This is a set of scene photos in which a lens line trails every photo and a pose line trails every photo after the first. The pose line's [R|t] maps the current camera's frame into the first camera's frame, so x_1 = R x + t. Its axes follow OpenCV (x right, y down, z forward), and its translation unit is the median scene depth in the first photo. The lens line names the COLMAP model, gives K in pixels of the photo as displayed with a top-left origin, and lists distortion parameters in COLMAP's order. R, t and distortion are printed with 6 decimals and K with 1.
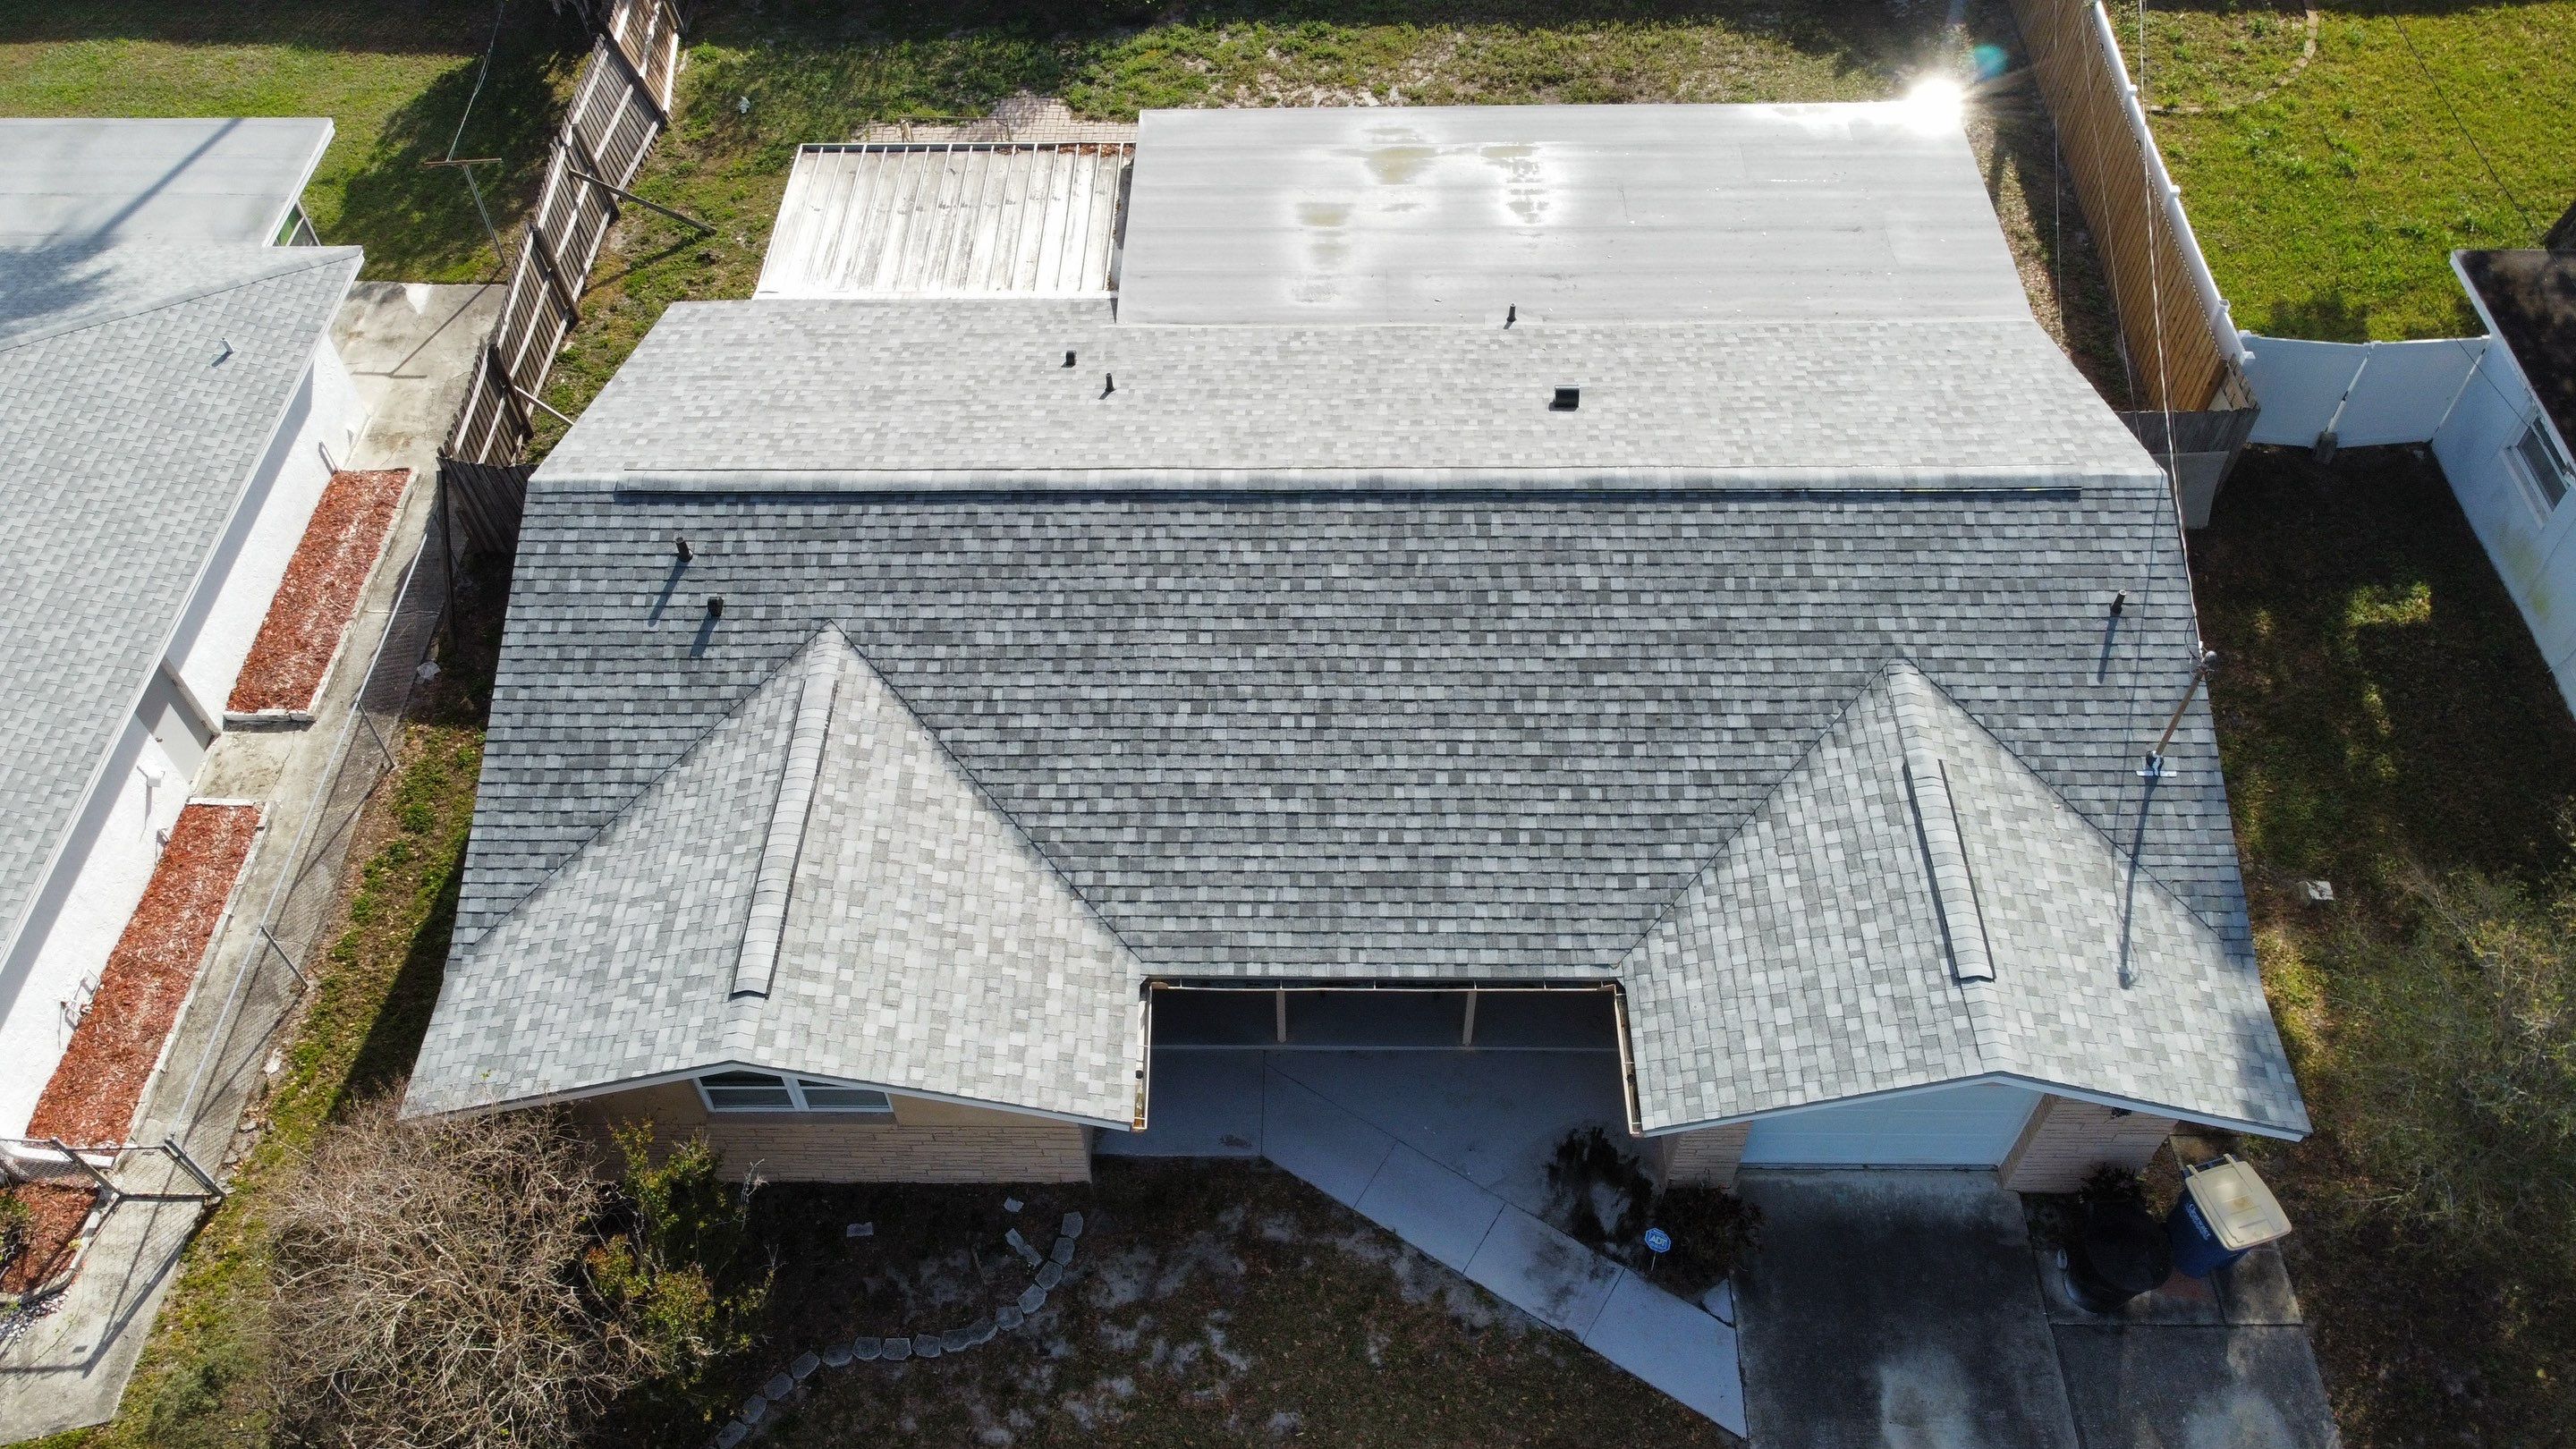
lens RADIAL K [[1950.3, 0, 1252.5], [0, 1950.3, 697.3], [0, 0, 1]] dist [-0.000450, -0.000999]
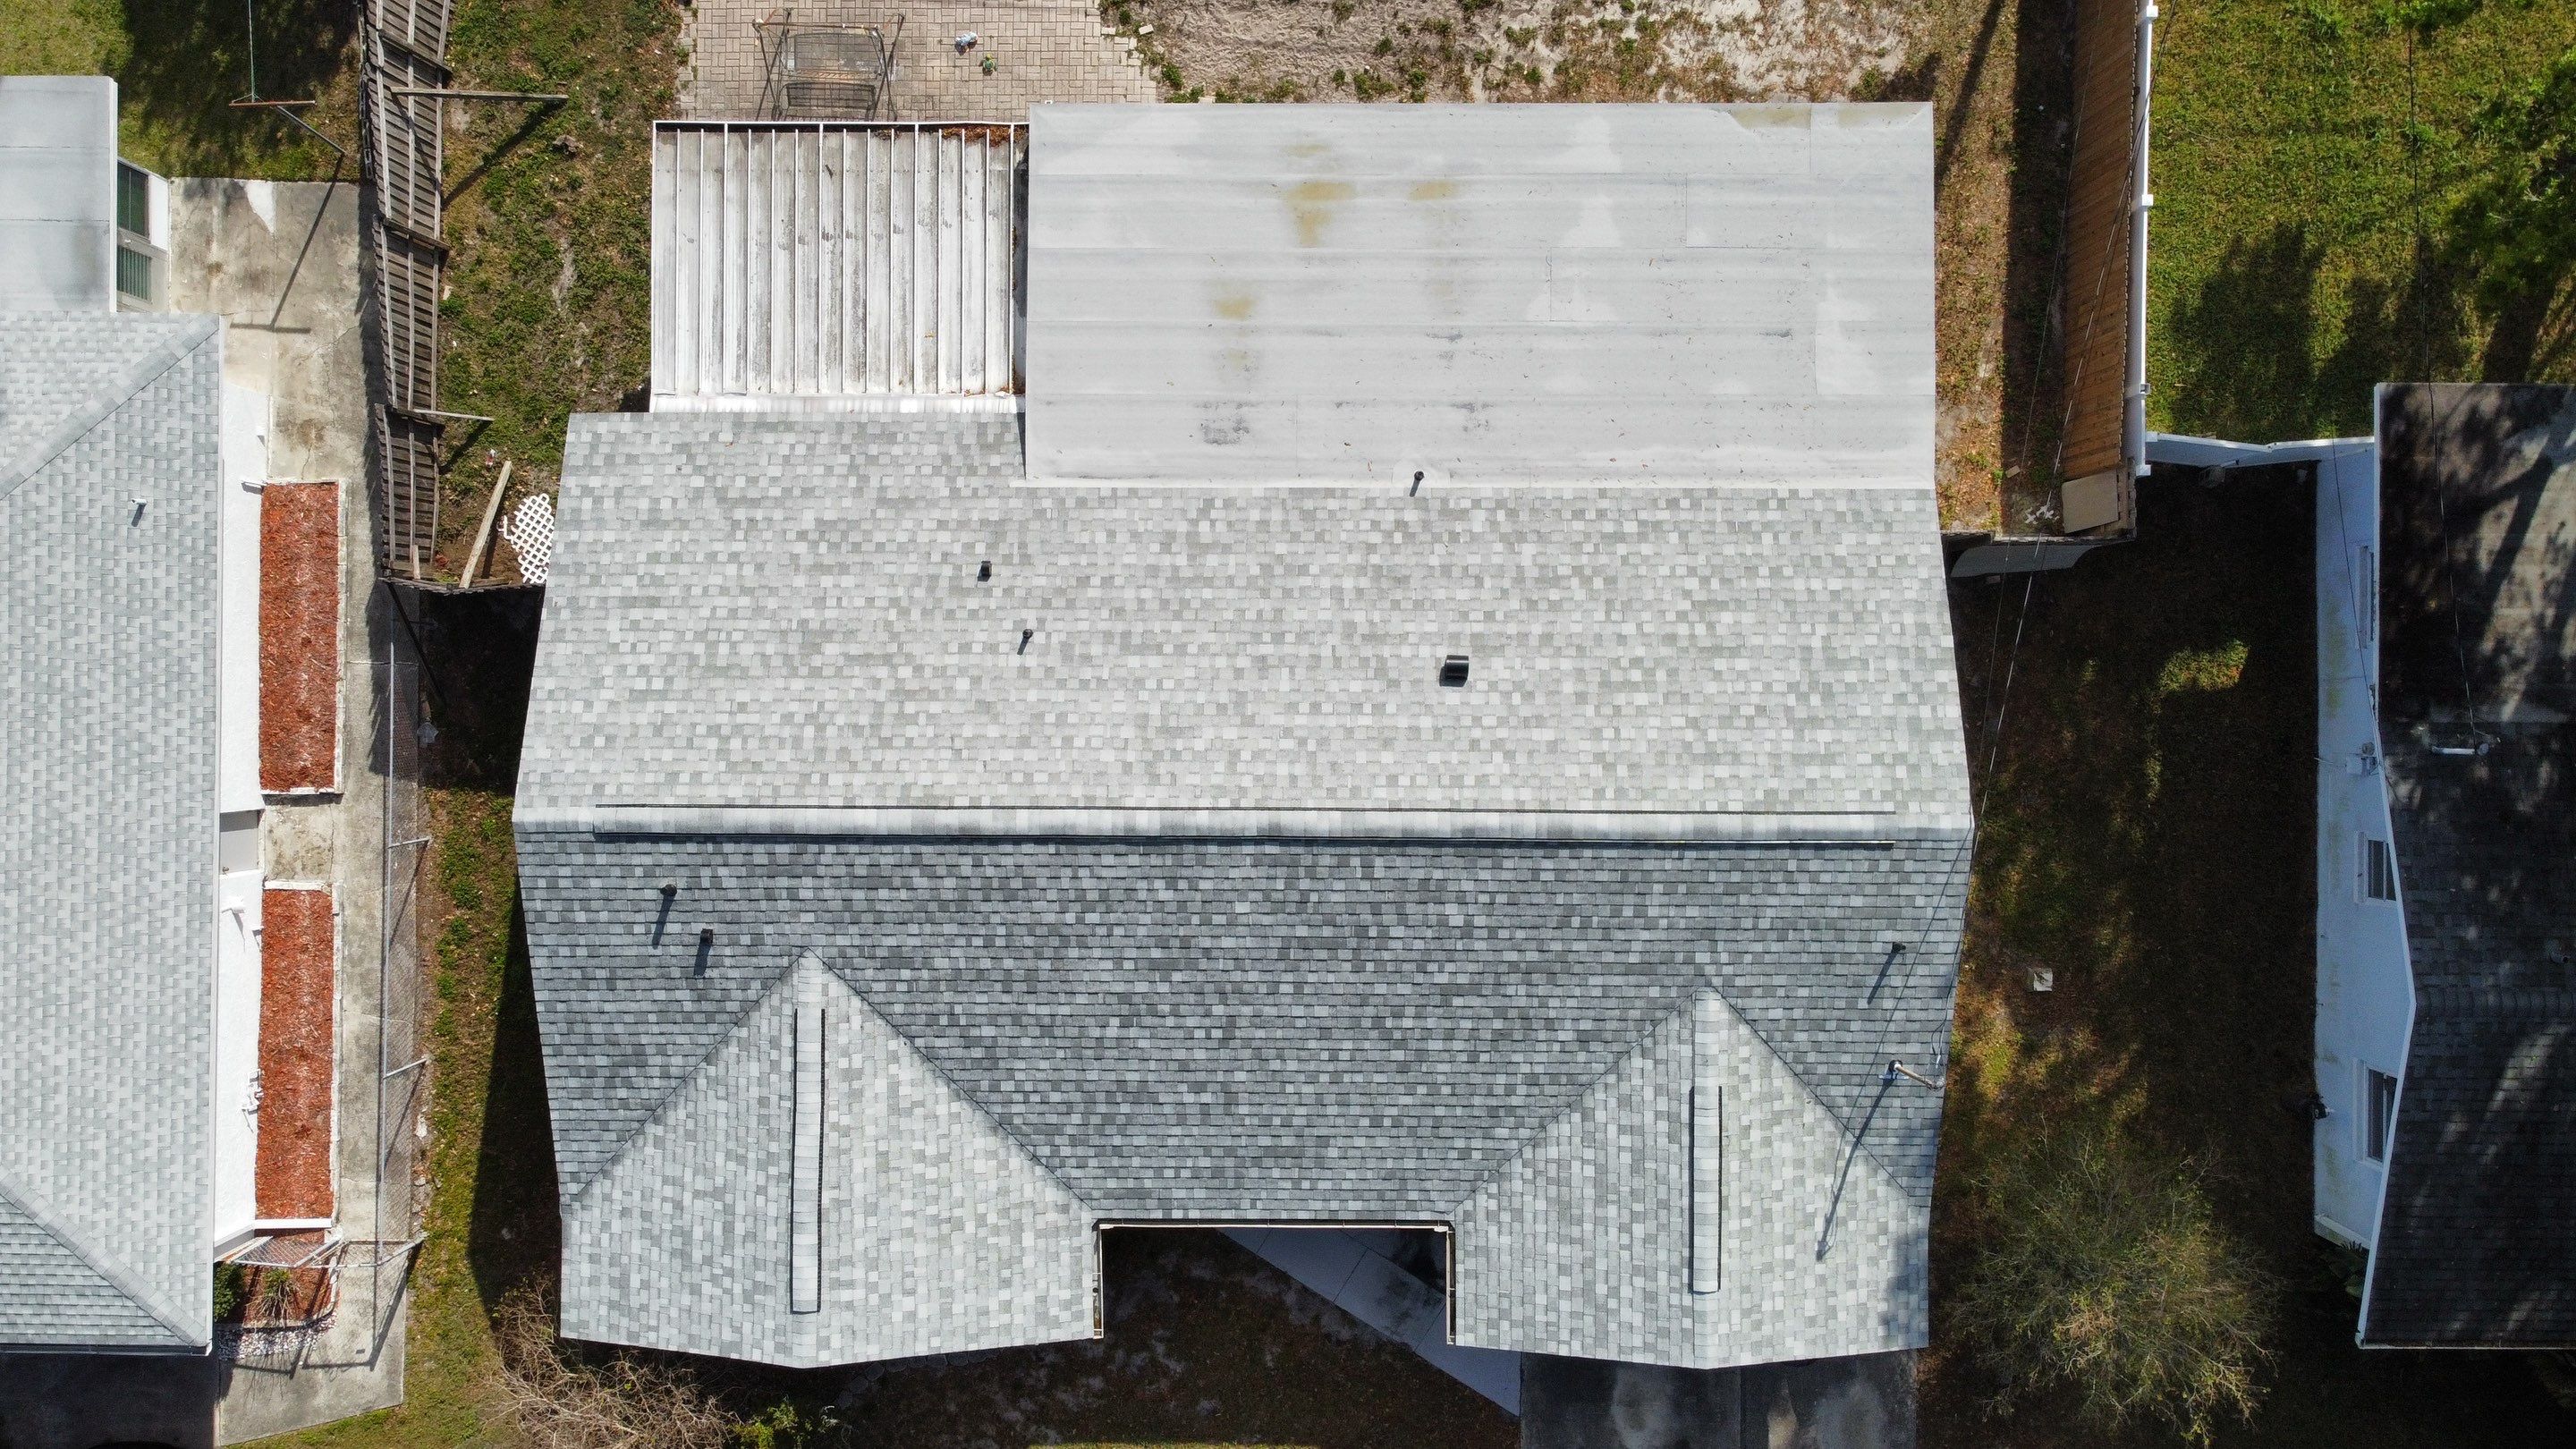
lens RADIAL K [[1938.4, 0, 1250.9], [0, 1938.4, 701.4], [0, 0, 1]] dist [0.007067, -0.007942]
pose [[0.999761, -0.018615, 0.011429, 0.039628], [0.007147, 0.773196, 0.634127, -0.907700], [-0.020641, -0.633894, 0.773144, 0.190973]]
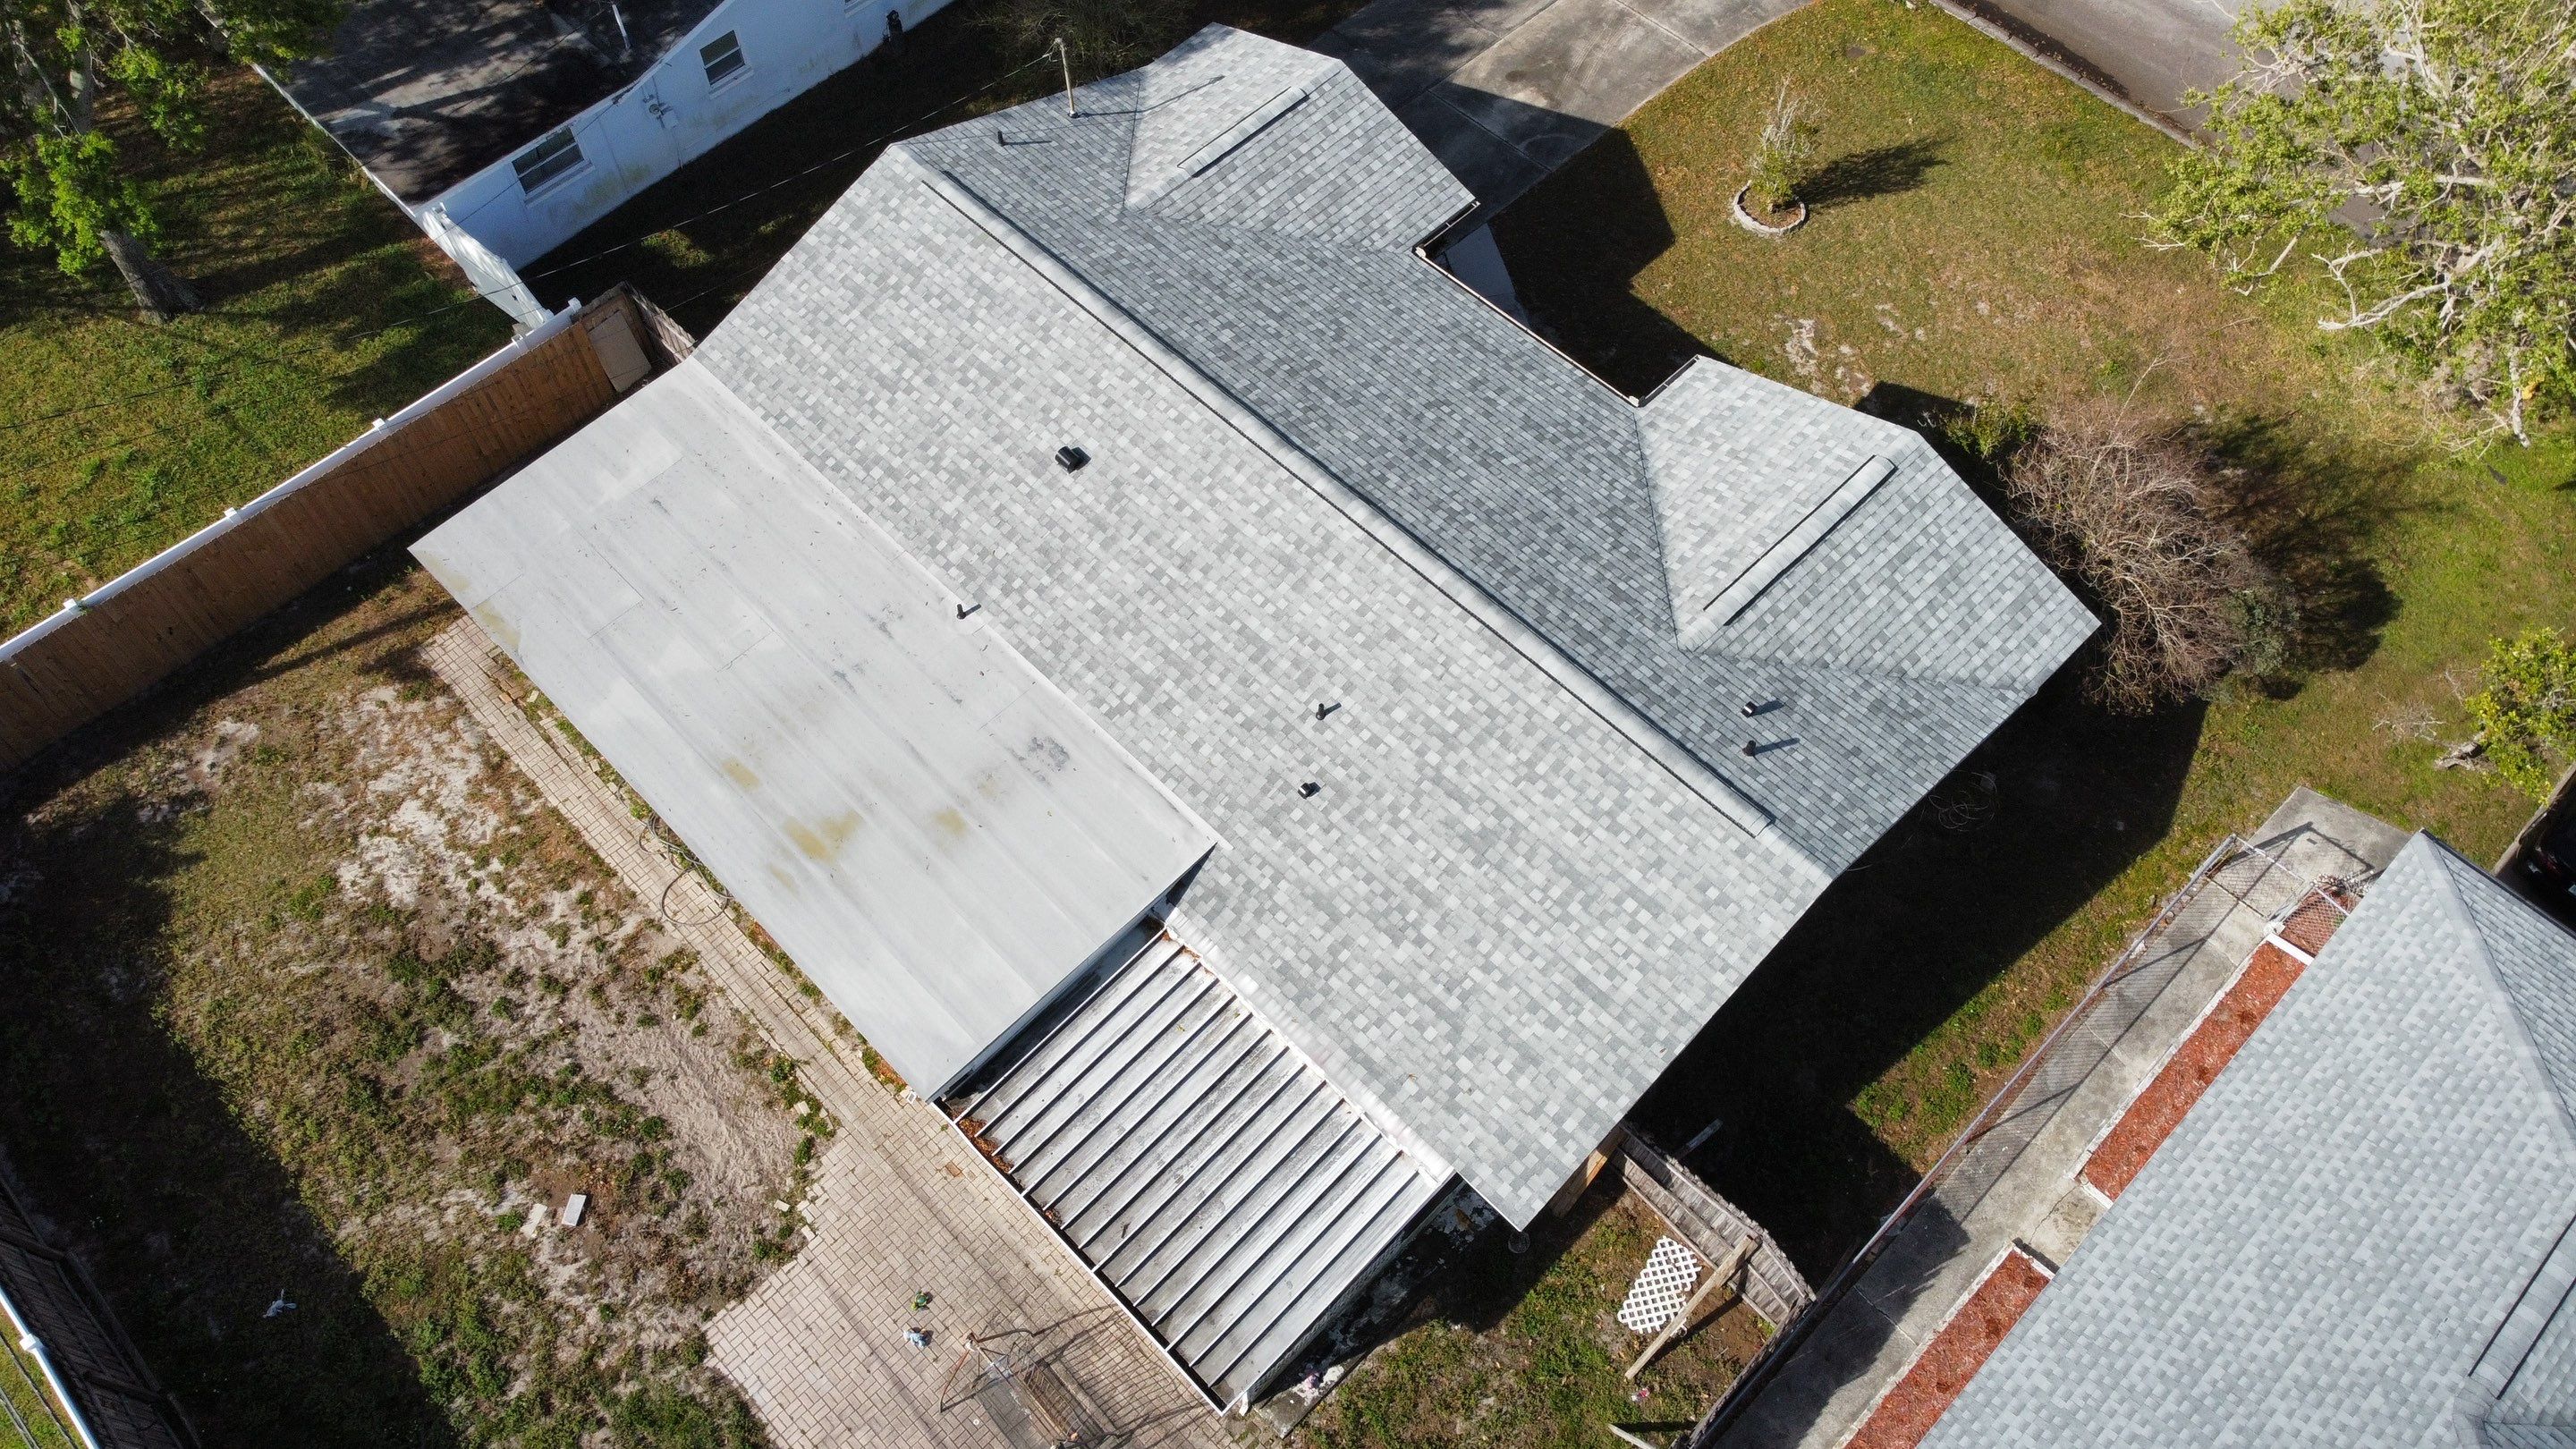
lens RADIAL K [[1910.1, 0, 1253.3], [0, 1910.1, 711.6], [0, 0, 1]] dist [0.031955, -0.077536]
pose [[-0.716503, -0.577932, 0.390664, -0.529017], [0.557470, -0.137724, 0.818693, -1.208080], [-0.419346, 0.804379, 0.420860, 0.646610]]
